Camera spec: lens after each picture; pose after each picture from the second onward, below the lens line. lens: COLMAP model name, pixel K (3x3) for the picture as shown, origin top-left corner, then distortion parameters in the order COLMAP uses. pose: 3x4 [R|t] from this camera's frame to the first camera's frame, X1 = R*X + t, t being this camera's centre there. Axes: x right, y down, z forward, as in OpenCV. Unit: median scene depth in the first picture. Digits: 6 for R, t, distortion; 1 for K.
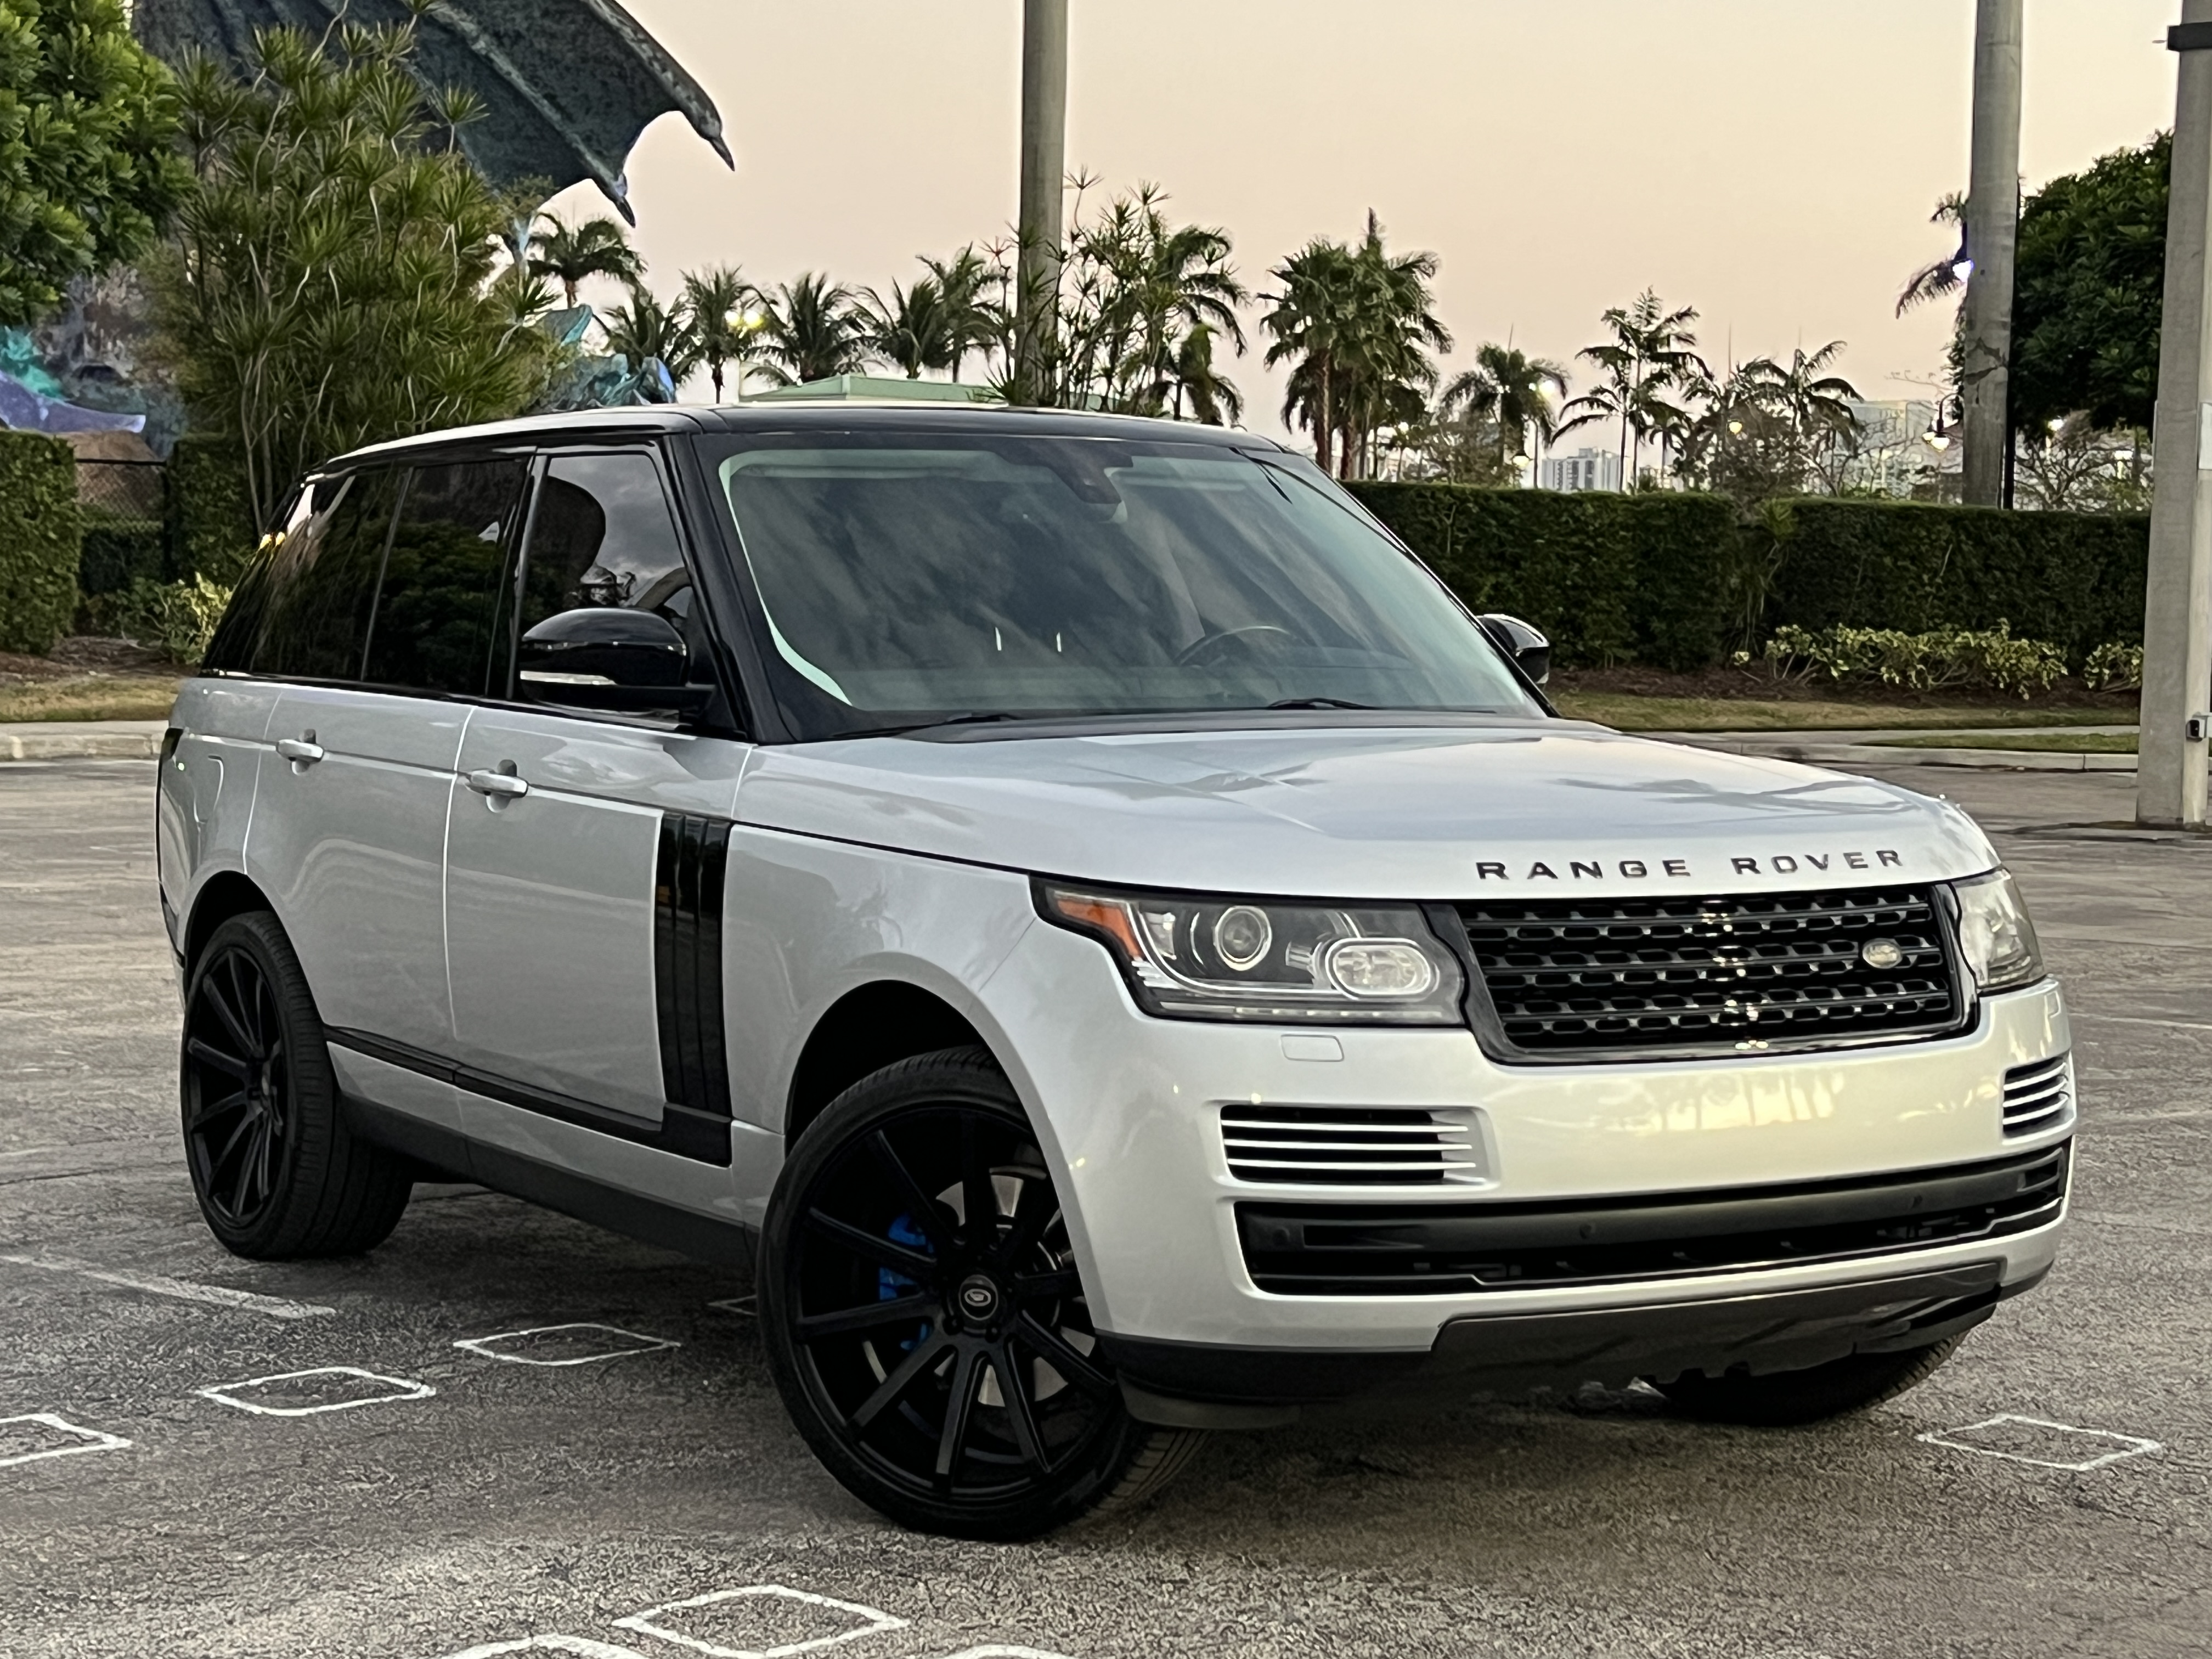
lens RADIAL K [[3918.3, 0, 1101.3], [0, 3918.3, 840.6], [0, 0, 1]] dist [0.082625, 0.000000]
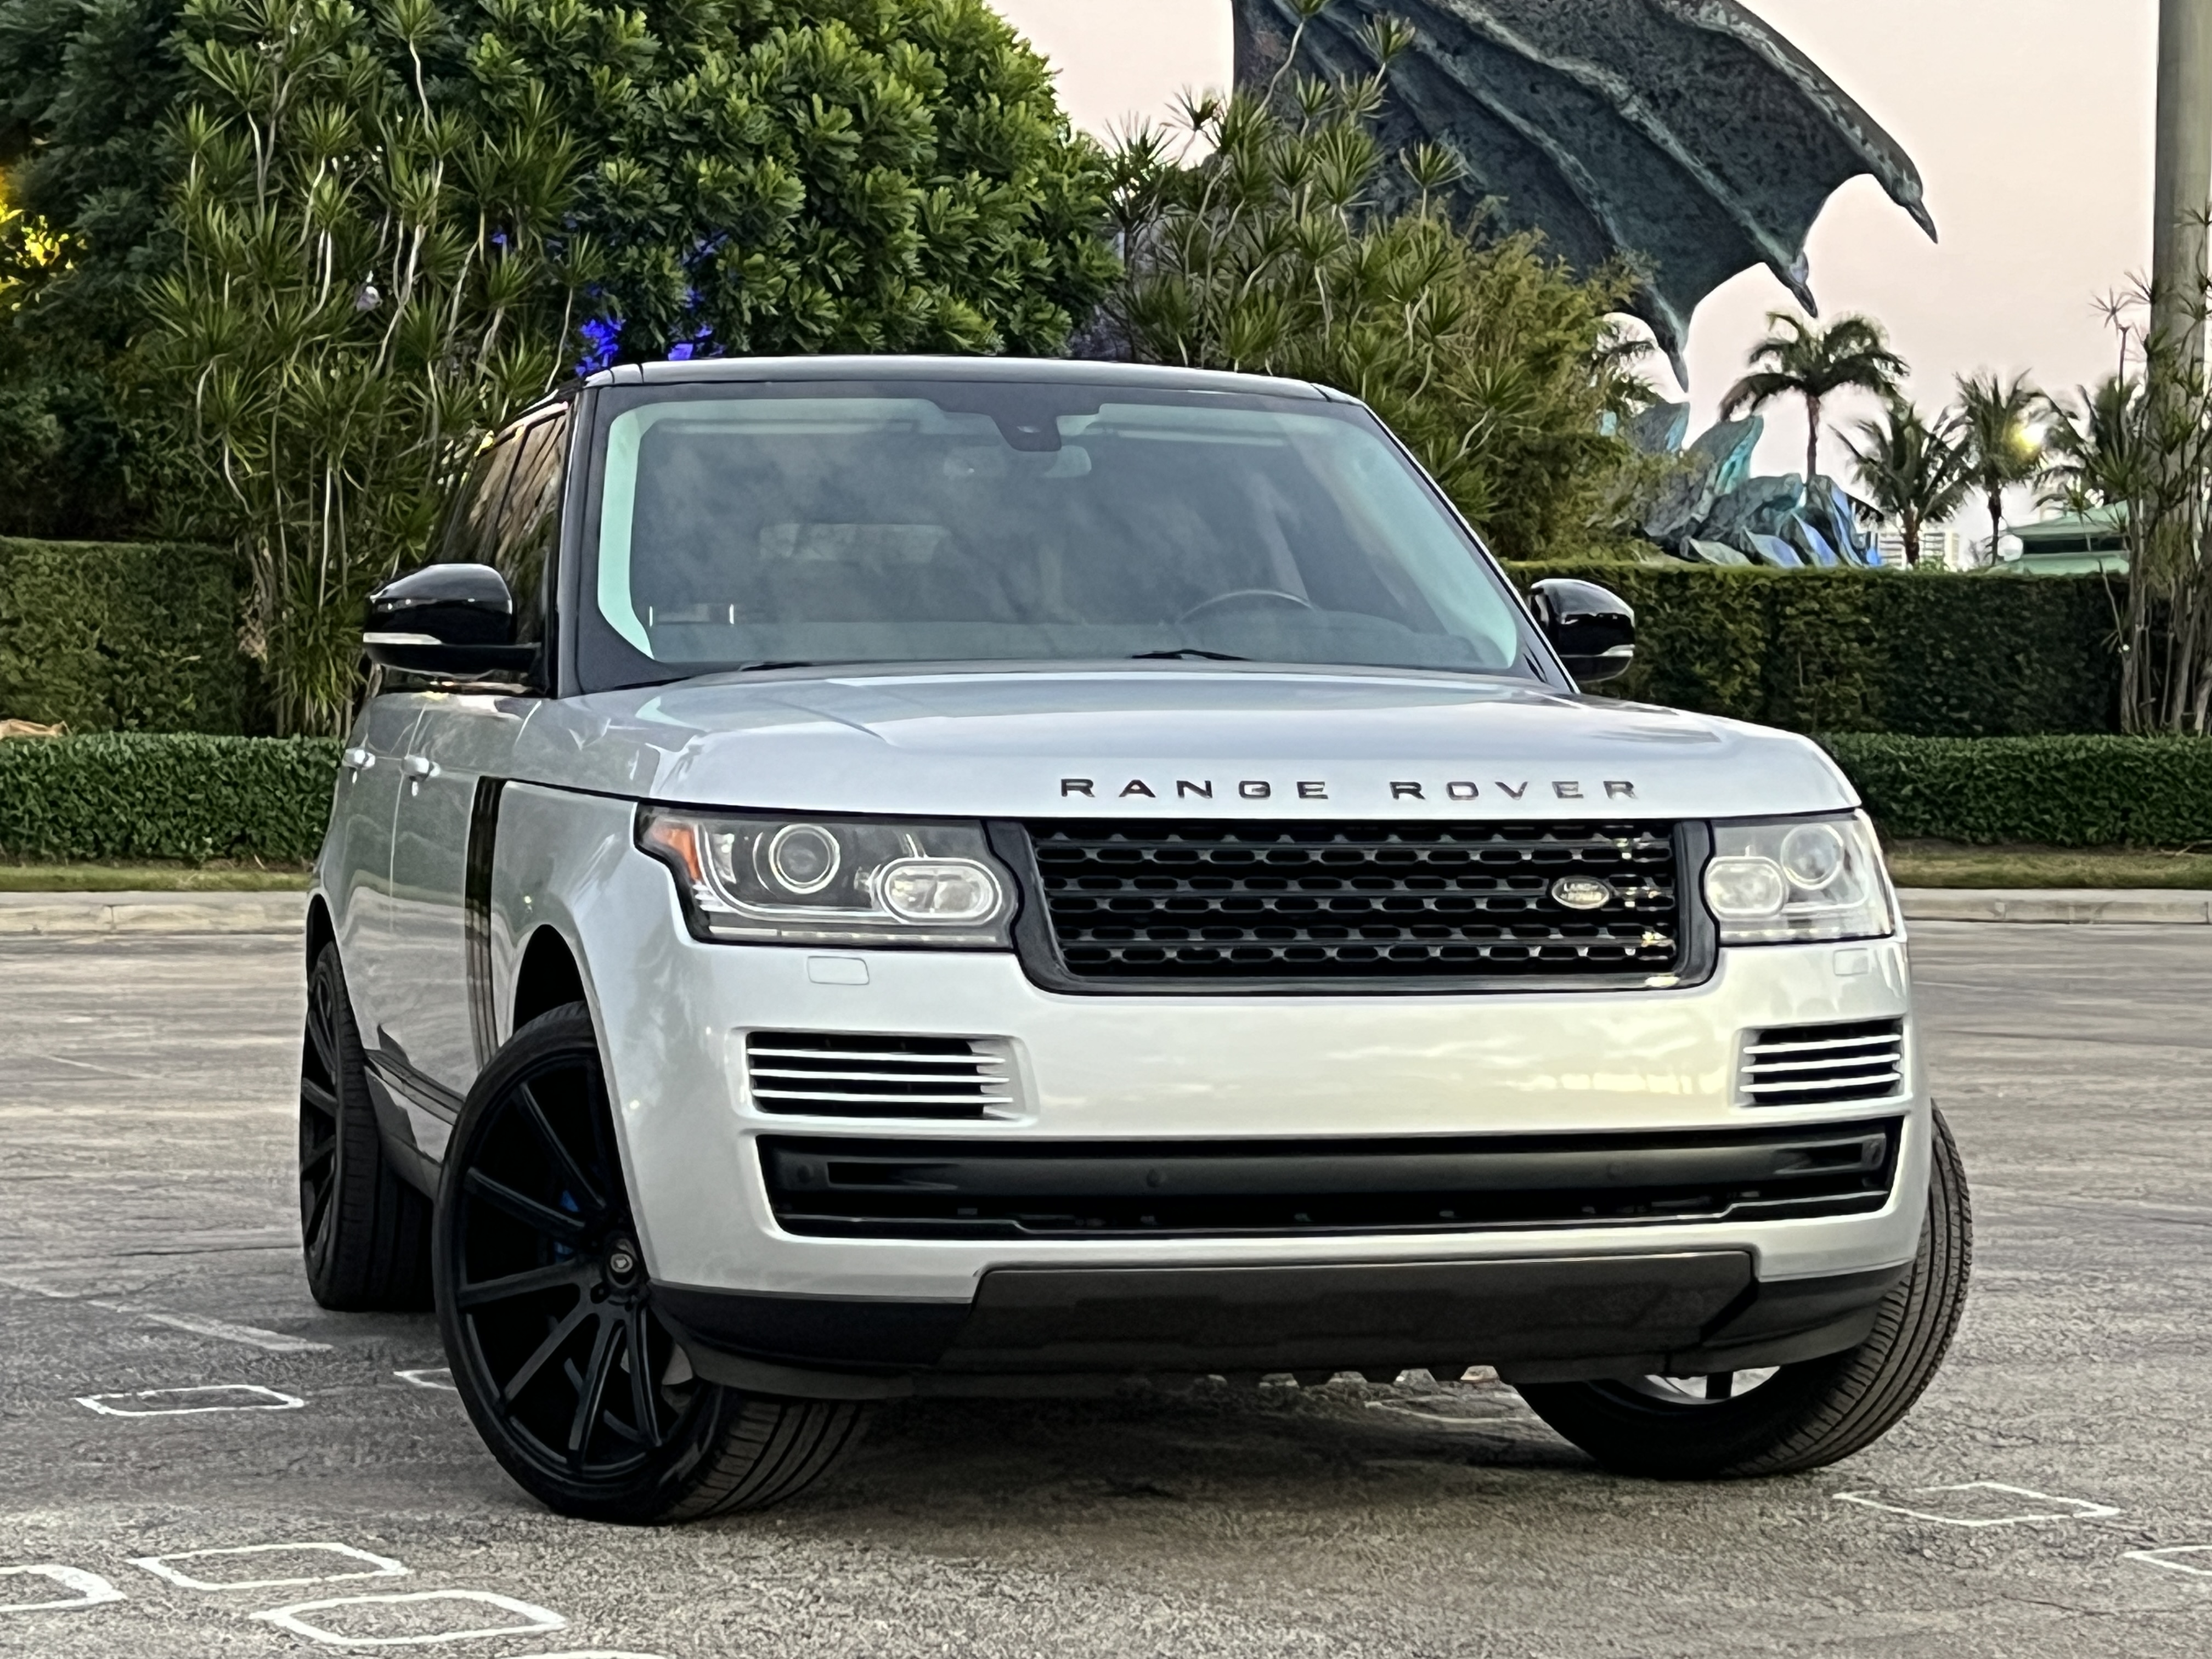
lens RADIAL K [[4915.6, 0, 1228.4], [0, 4915.6, 851.7], [0, 0, 1]] dist [0.255147, 0.000000]
pose [[0.954582, -0.008069, -0.297838, 0.120327], [-0.008742, 0.998444, -0.055068, 0.021652], [0.297819, 0.055171, 0.953027, -0.021915]]
